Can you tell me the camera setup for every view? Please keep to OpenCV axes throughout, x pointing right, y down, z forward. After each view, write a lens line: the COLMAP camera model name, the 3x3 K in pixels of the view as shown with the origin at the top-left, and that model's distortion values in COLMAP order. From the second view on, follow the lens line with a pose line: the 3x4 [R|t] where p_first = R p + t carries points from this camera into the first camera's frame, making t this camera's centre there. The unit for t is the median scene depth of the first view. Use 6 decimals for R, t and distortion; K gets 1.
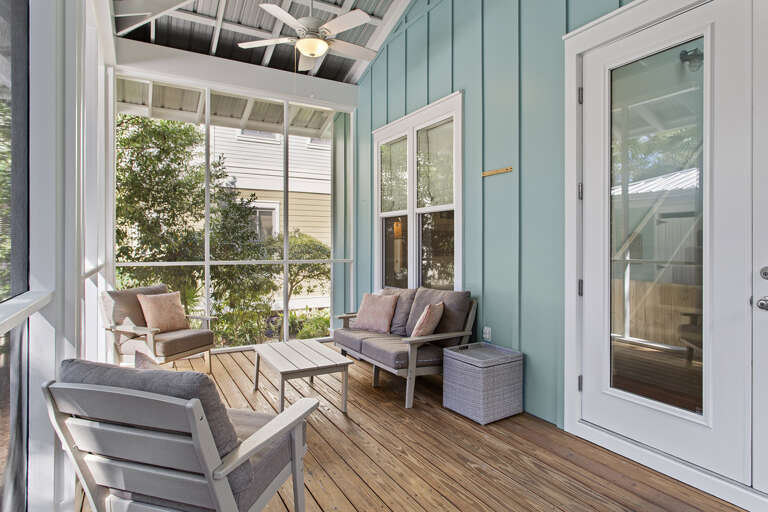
lens RADIAL K [[440.0, 0, 385.5], [0, 440.0, 250.2], [0, 0, 1]] dist [-0.005298, 0.002347]
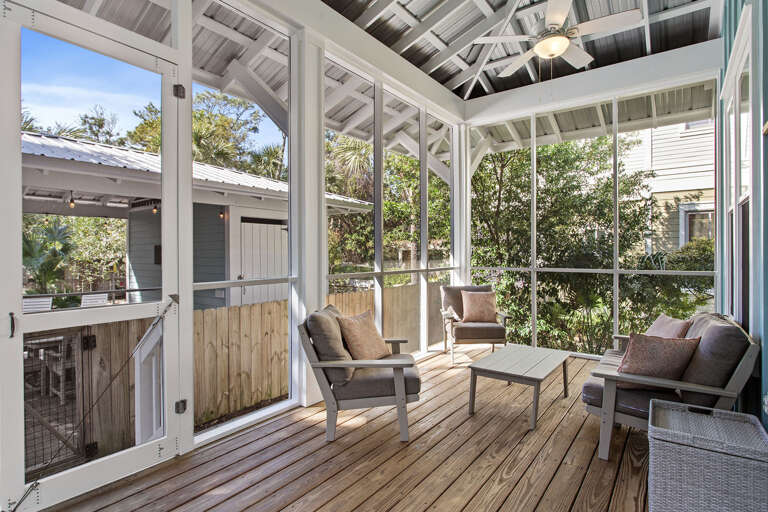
lens RADIAL K [[404.1, 0, 384.2], [0, 404.1, 255.3], [0, 0, 1]] dist [0.033258, -0.000637]
pose [[0.410727, 0.003880, -0.911750, 0.431042], [-0.011171, 0.999937, -0.000777, -0.002751], [0.911690, 0.010504, 0.410745, 0.255745]]
